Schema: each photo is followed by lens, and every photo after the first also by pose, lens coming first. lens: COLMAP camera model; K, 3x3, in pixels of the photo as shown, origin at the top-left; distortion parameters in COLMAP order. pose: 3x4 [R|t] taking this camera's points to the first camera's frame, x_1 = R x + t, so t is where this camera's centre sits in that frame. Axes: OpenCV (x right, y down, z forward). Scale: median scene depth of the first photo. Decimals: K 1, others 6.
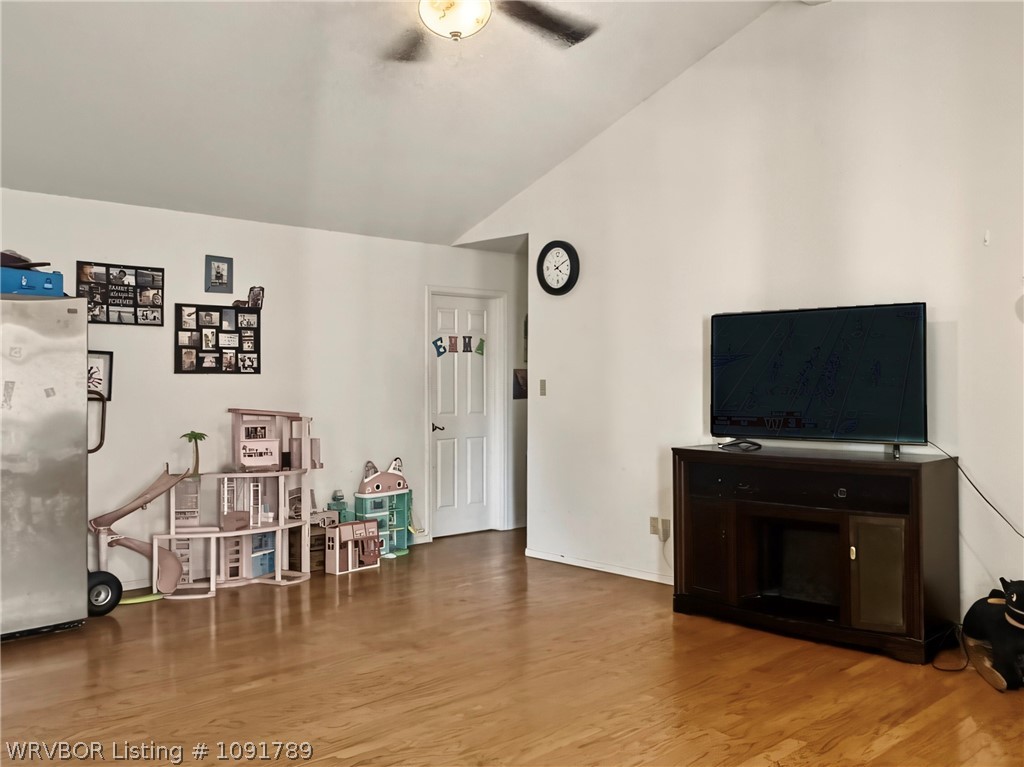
lens RADIAL K [[899.0, 0, 509.7], [0, 899.0, 381.6], [0, 0, 1]] dist [-0.009255, -0.004675]
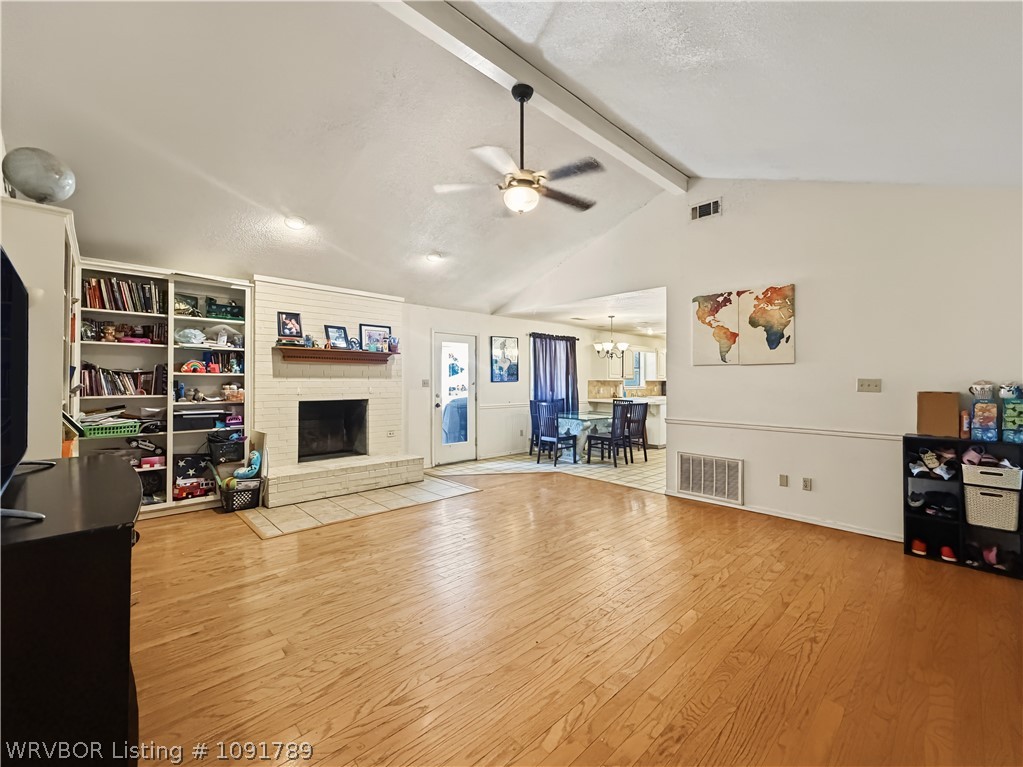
lens RADIAL K [[430.9, 0, 514.3], [0, 430.9, 373.4], [0, 0, 1]] dist [-0.000938, -0.000422]
pose [[-0.999728, -0.004893, -0.022797, -0.018526], [-0.004627, 0.999921, -0.011701, -0.003929], [0.022853, -0.011593, -0.999672, 1.579557]]
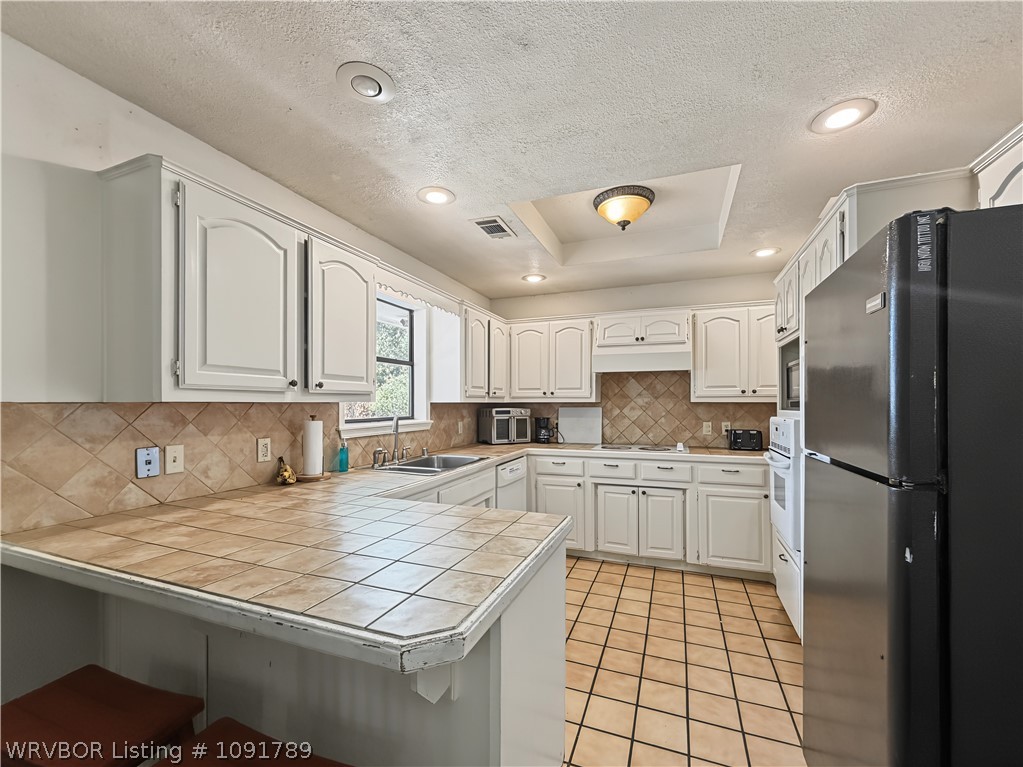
lens RADIAL K [[430.9, 0, 511.8], [0, 430.9, 401.6], [0, 0, 1]] dist [-0.000938, -0.000422]
pose [[-0.901575, 0.001188, -0.432621, -0.705064], [0.002852, 0.999991, -0.003198, 0.005546], [0.432613, -0.004117, -0.901570, -0.330579]]
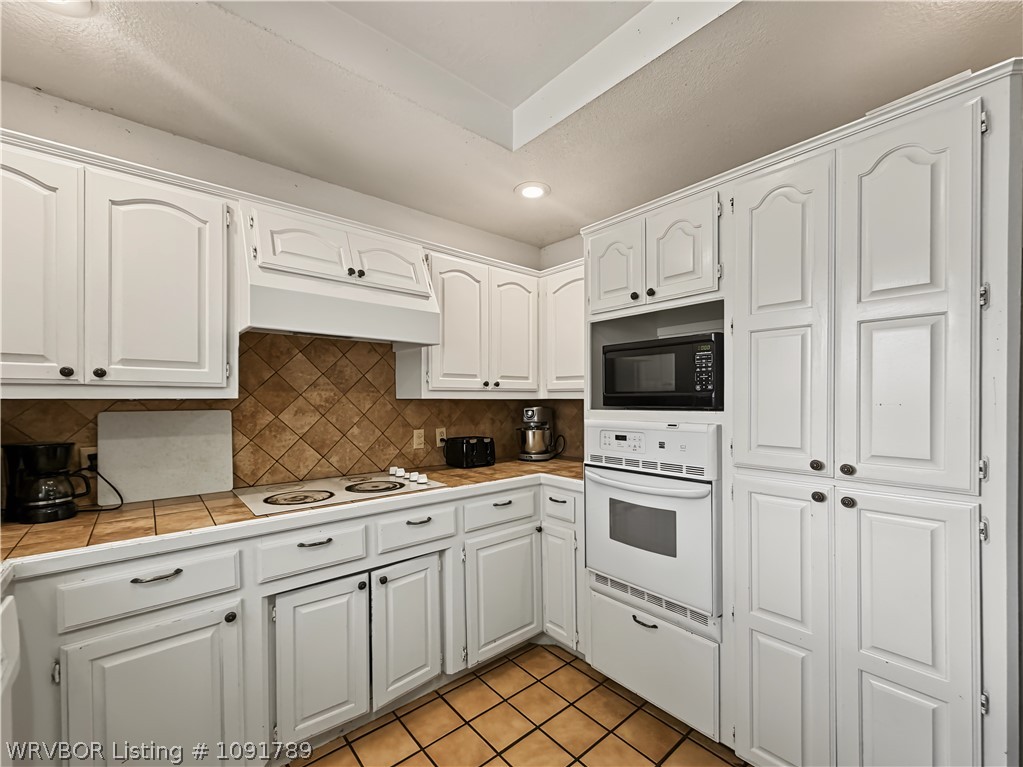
lens RADIAL K [[430.9, 0, 506.2], [0, 430.9, 400.2], [0, 0, 1]] dist [-0.000938, -0.000422]
pose [[-0.050389, 0.002954, -0.998725, -0.902369], [0.003236, 0.999991, 0.002795, 0.005508], [0.998724, -0.003092, -0.050398, -0.873612]]
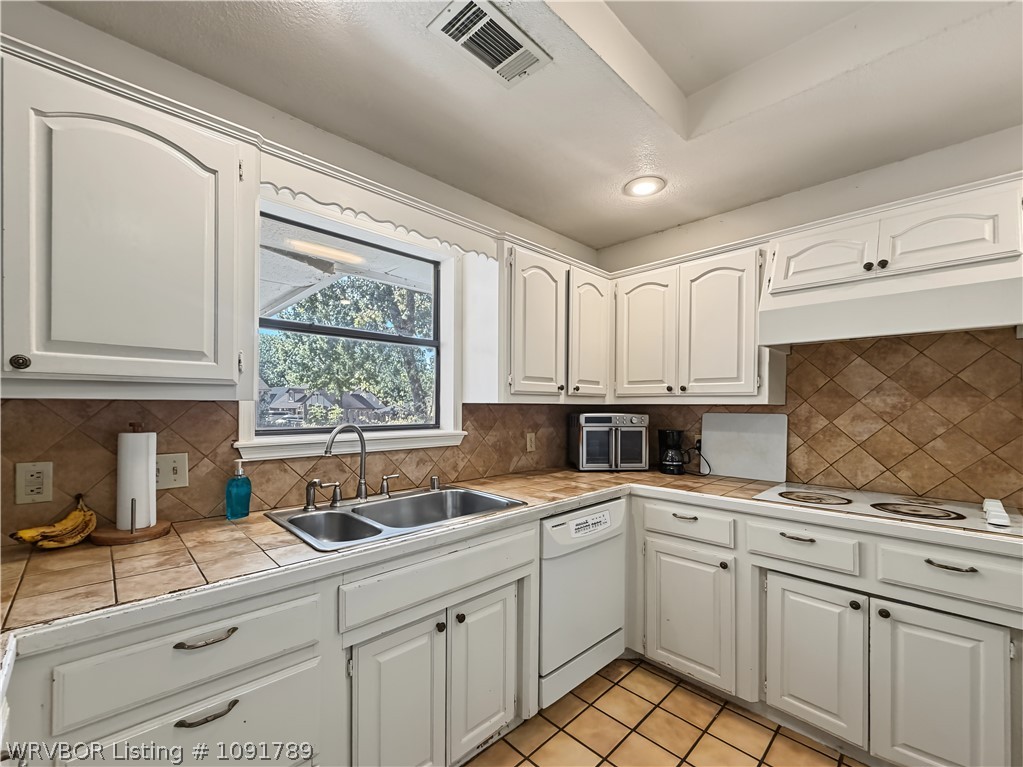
lens RADIAL K [[430.9, 0, 510.1], [0, 430.9, 403.8], [0, 0, 1]] dist [-0.000938, -0.000422]
pose [[-0.999795, -0.003962, -0.019869, -0.996408], [-0.003887, 0.999985, -0.003767, 0.006937], [0.019883, -0.003689, -0.999795, -0.640961]]
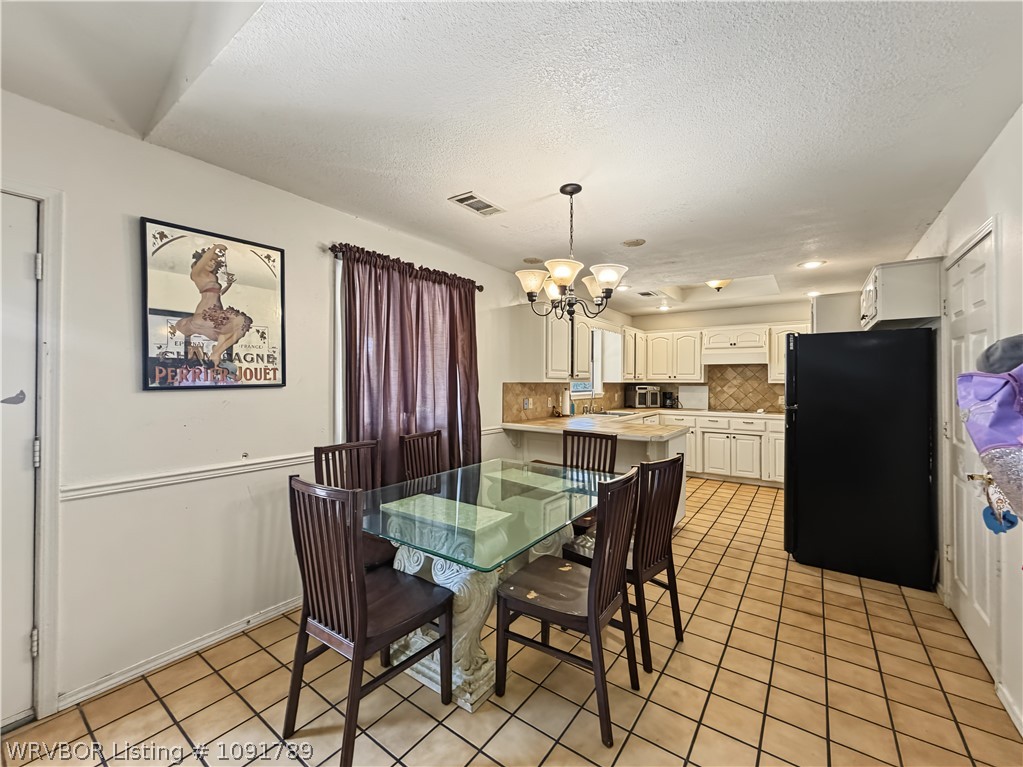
lens RADIAL K [[430.9, 0, 506.0], [0, 430.9, 380.2], [0, 0, 1]] dist [-0.000938, -0.000422]
pose [[-0.982050, -0.003020, -0.188599, -0.277548], [-0.002761, 0.999995, -0.001637, -0.000568], [0.188603, -0.001087, -0.982053, 0.302554]]
